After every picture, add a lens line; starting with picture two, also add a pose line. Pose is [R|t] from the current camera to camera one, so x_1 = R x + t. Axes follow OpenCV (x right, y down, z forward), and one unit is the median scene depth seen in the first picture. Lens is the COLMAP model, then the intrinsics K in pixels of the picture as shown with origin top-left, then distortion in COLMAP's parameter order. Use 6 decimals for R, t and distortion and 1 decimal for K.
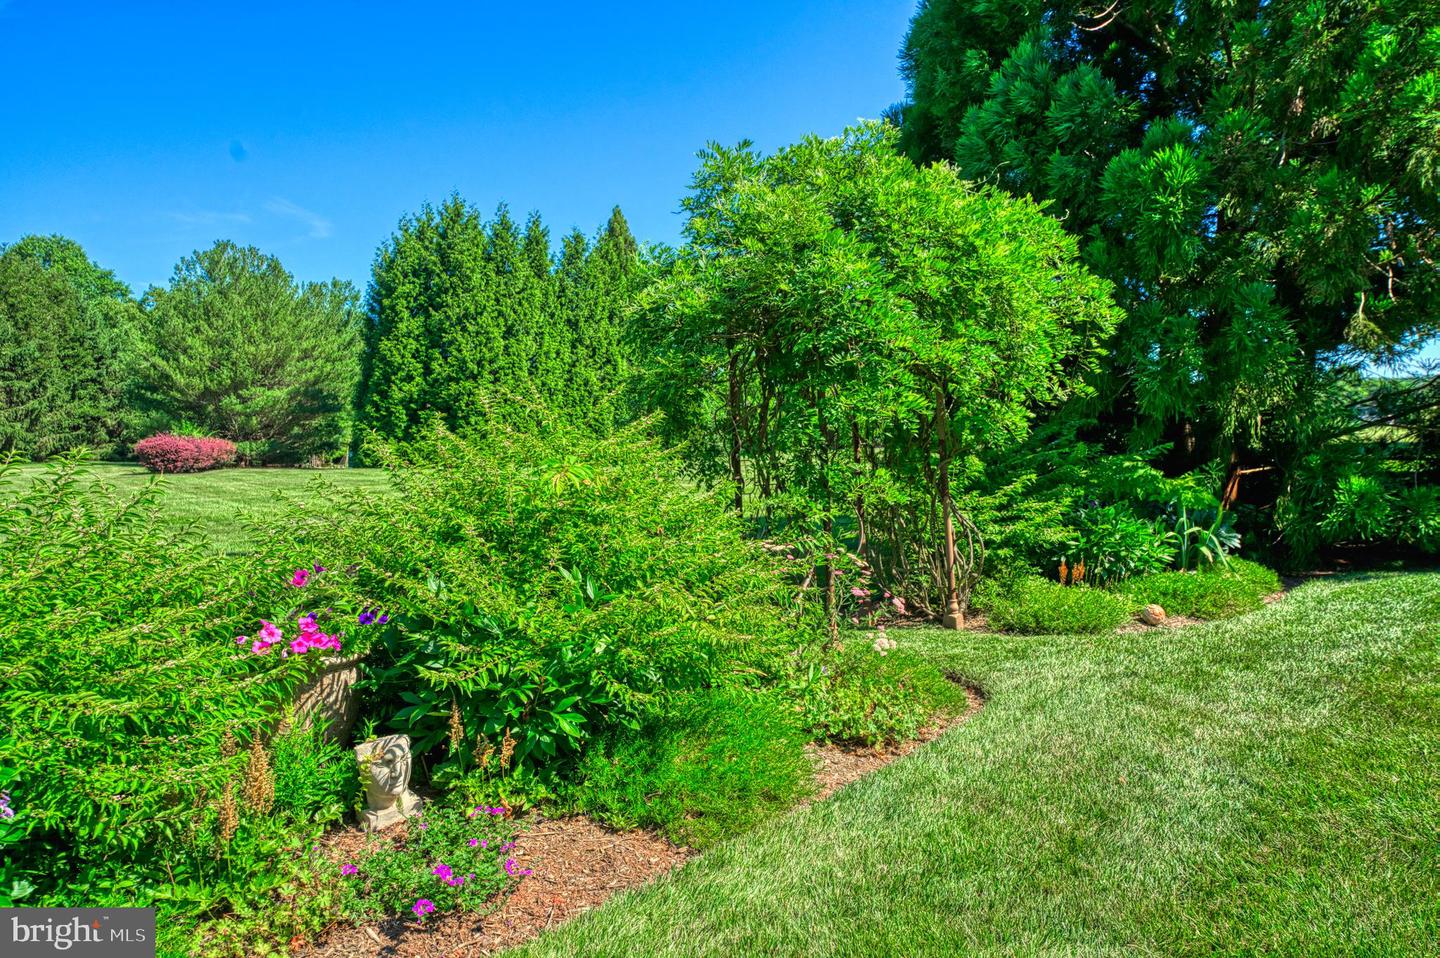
lens RADIAL K [[949.4, 0, 723.5], [0, 949.4, 481.0], [0, 0, 1]] dist [0.012918, -0.000038]
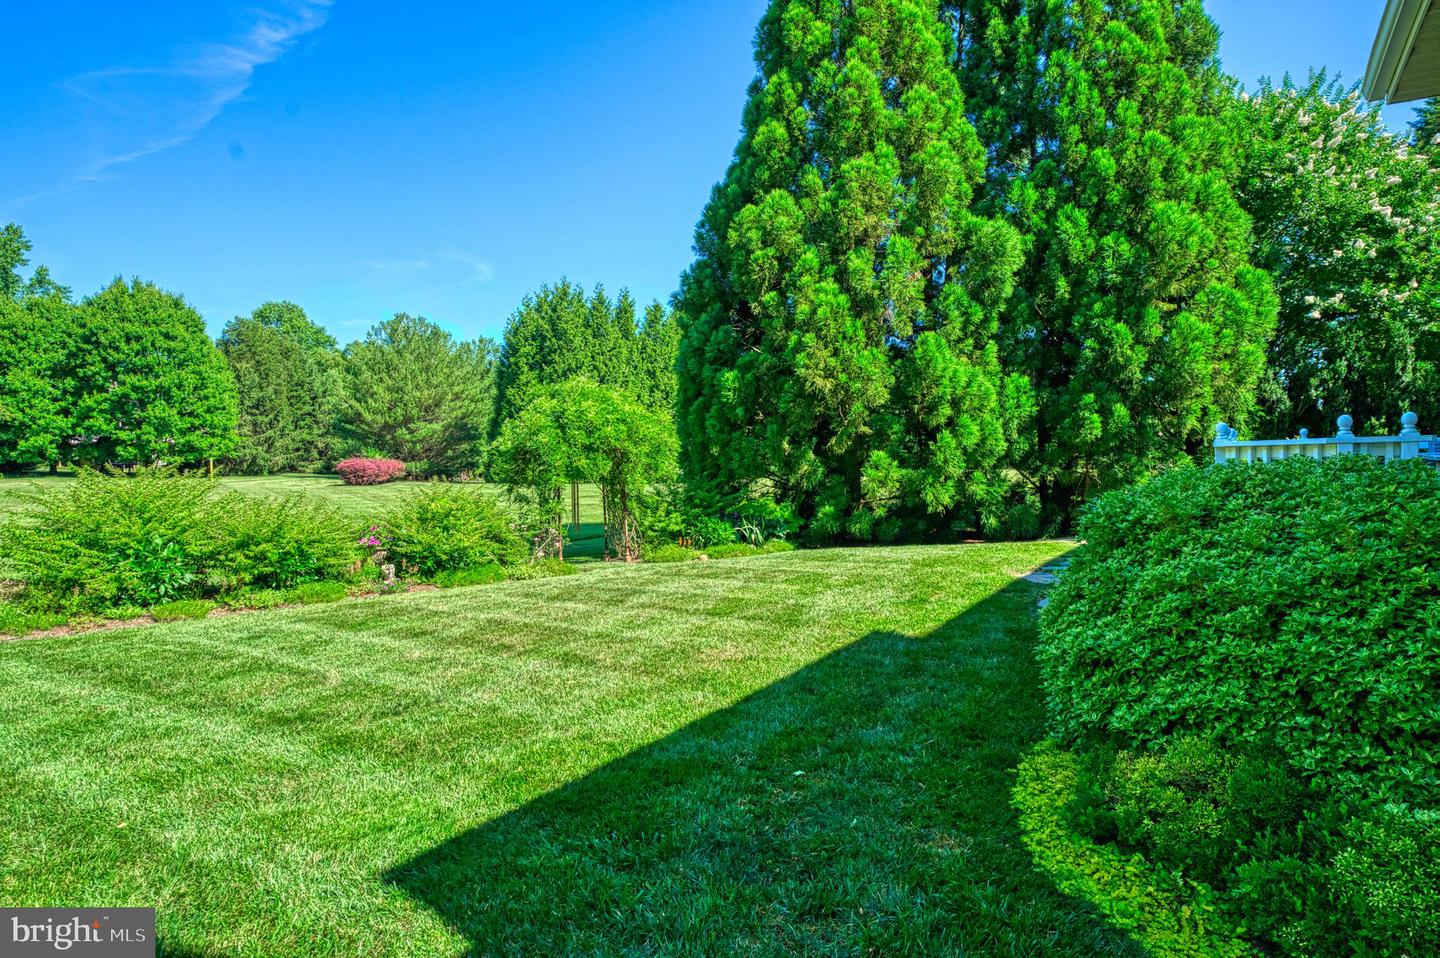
lens RADIAL K [[850.1, 0, 717.2], [0, 850.1, 480.1], [0, 0, 1]] dist [-0.004682, 0.000053]
pose [[0.991270, 0.013753, -0.131128, 0.085585], [-0.015733, 0.999777, -0.014082, -0.005051], [0.130905, 0.016022, 0.991265, -0.138703]]
